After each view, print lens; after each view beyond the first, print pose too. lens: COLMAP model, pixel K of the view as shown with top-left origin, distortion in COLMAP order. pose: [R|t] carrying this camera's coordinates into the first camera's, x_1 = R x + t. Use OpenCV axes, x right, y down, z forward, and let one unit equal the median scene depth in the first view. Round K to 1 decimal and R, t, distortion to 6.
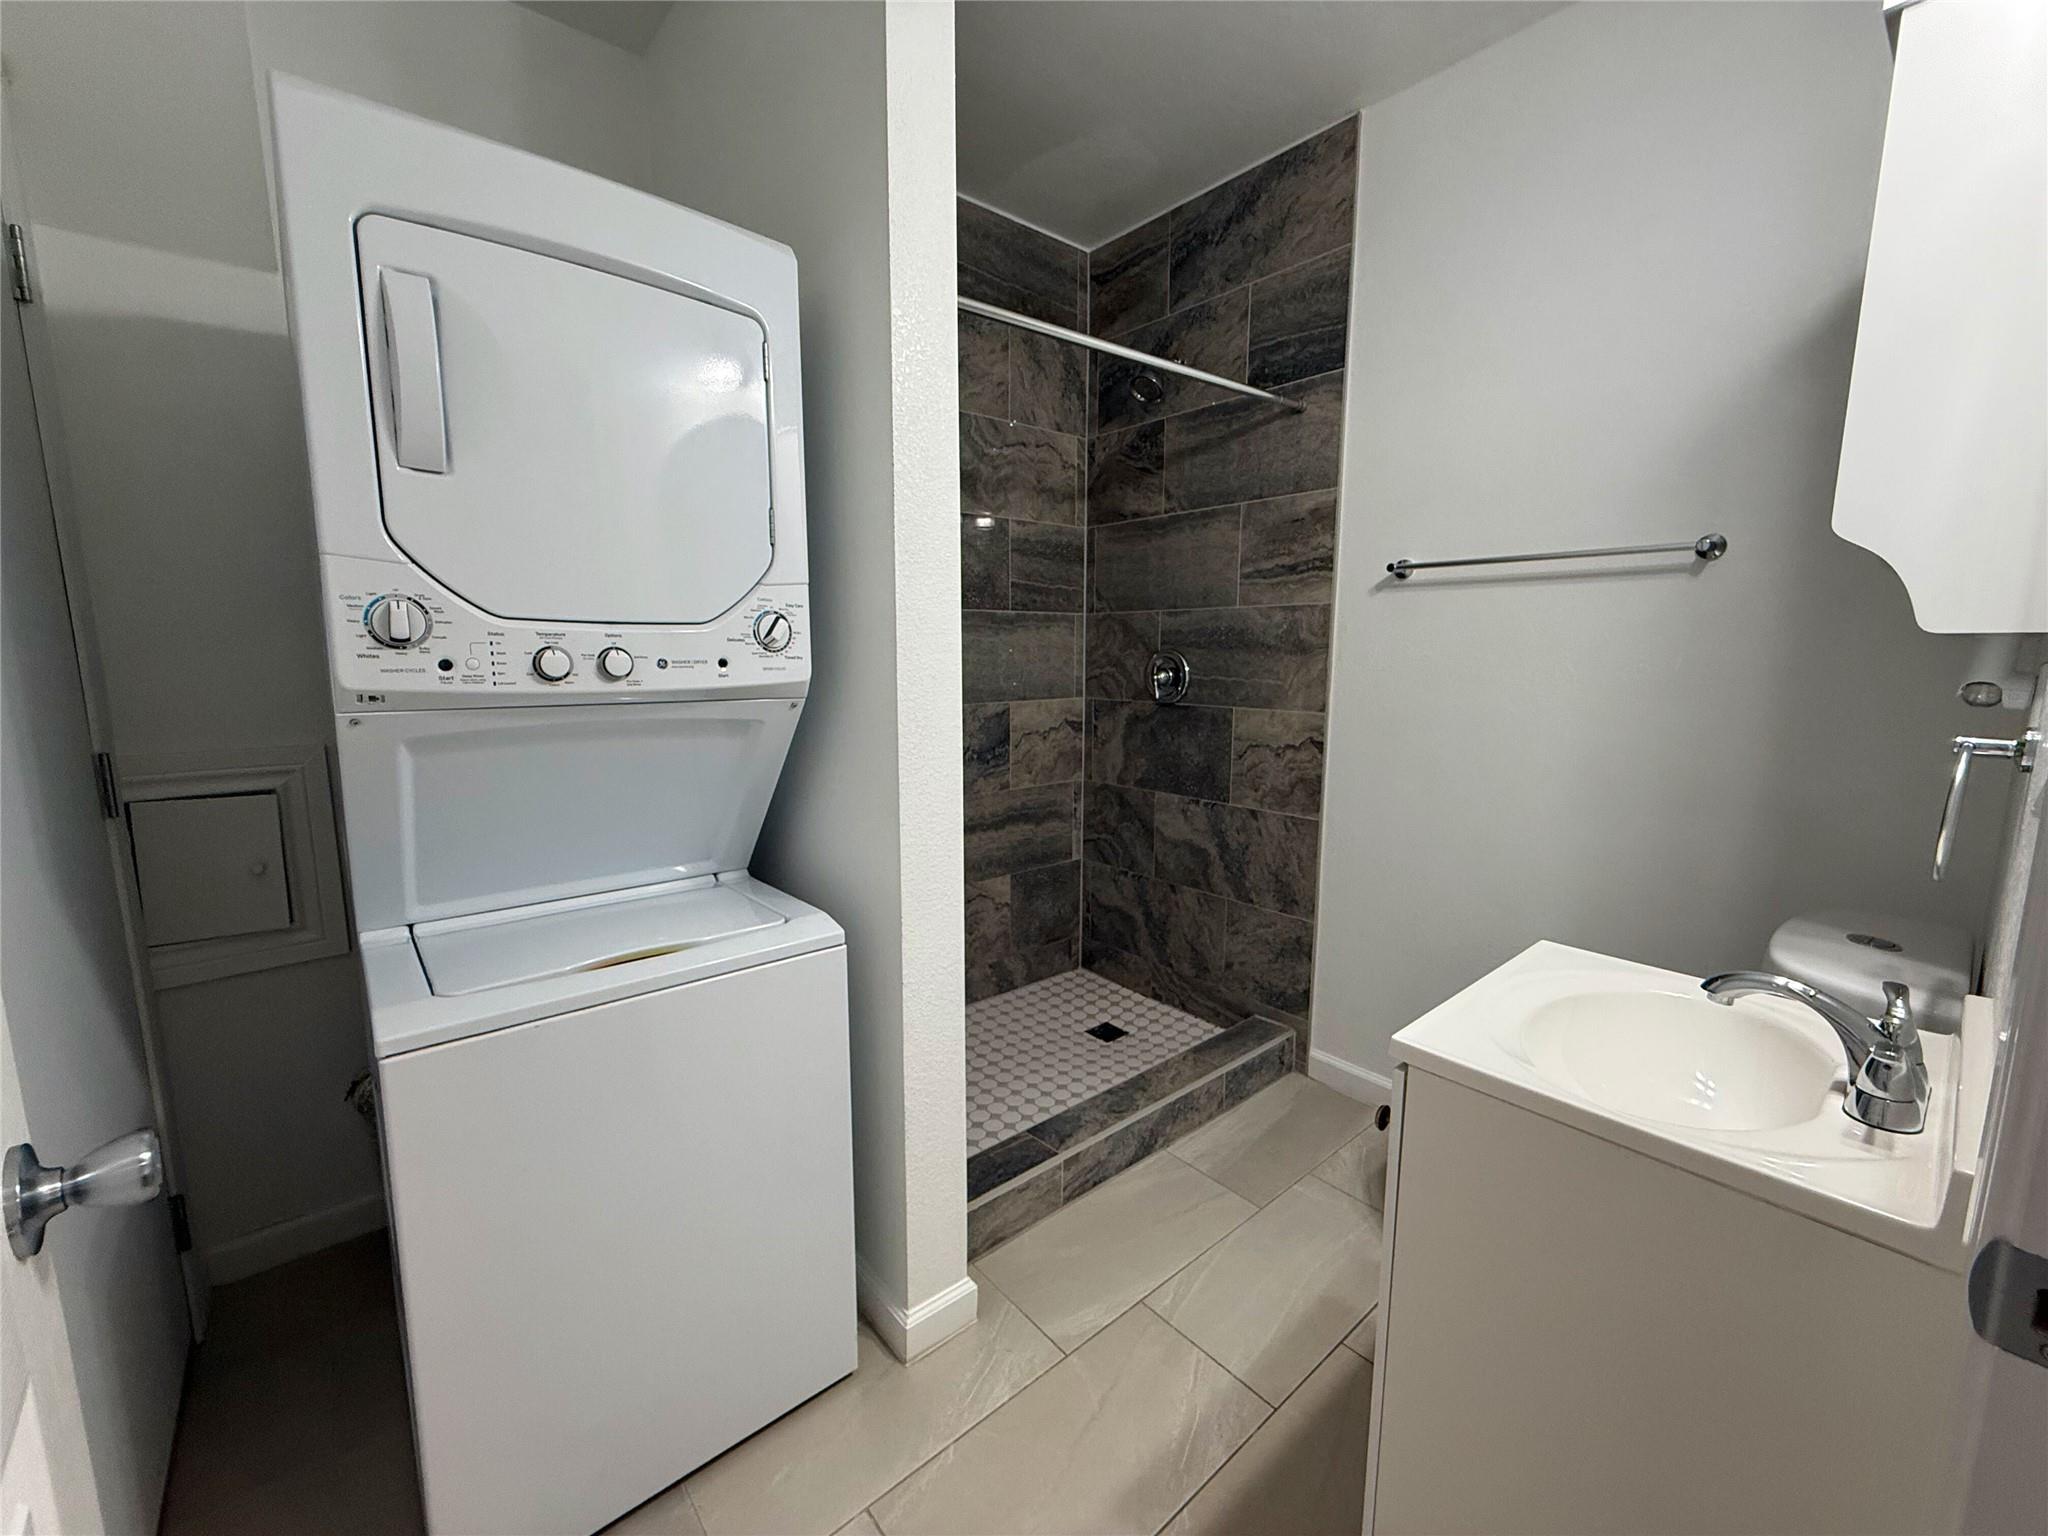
lens RADIAL K [[818.3, 0, 1019.4], [0, 818.3, 765.2], [0, 0, 1]] dist [0.000667, 0.000293]
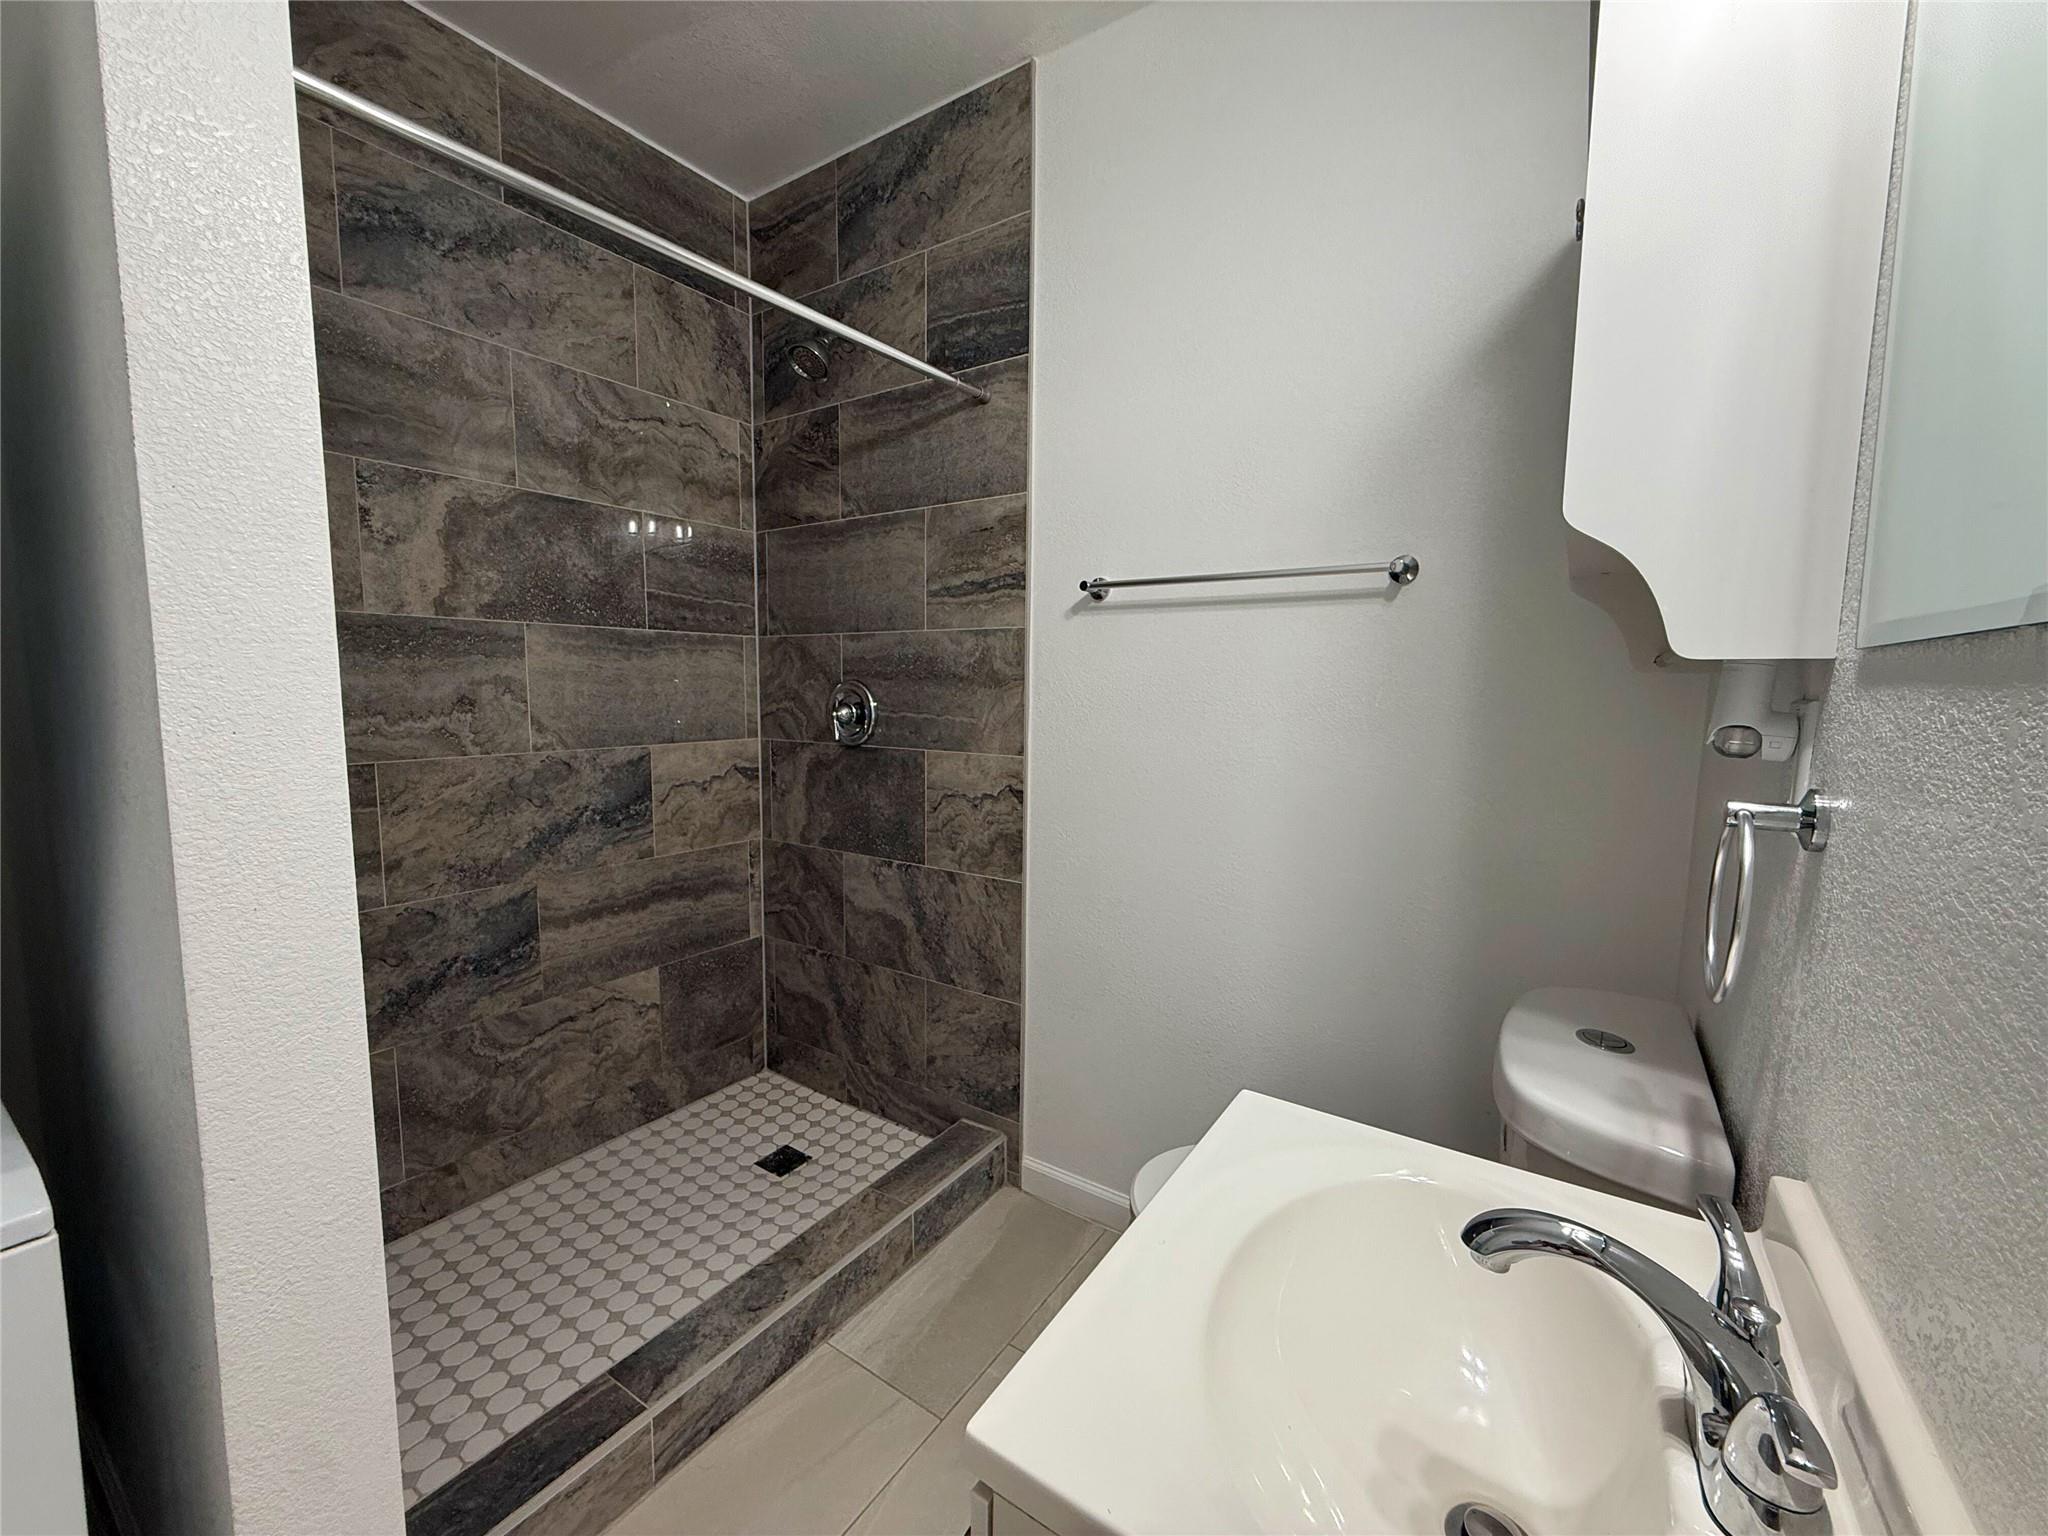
lens RADIAL K [[818.3, 0, 1019.4], [0, 818.3, 765.2], [0, 0, 1]] dist [0.000667, 0.000293]
pose [[0.962012, -0.017441, 0.272450, 0.121004], [0.028891, 0.998857, -0.038071, -0.019781], [-0.271474, 0.044496, 0.961417, 0.164690]]
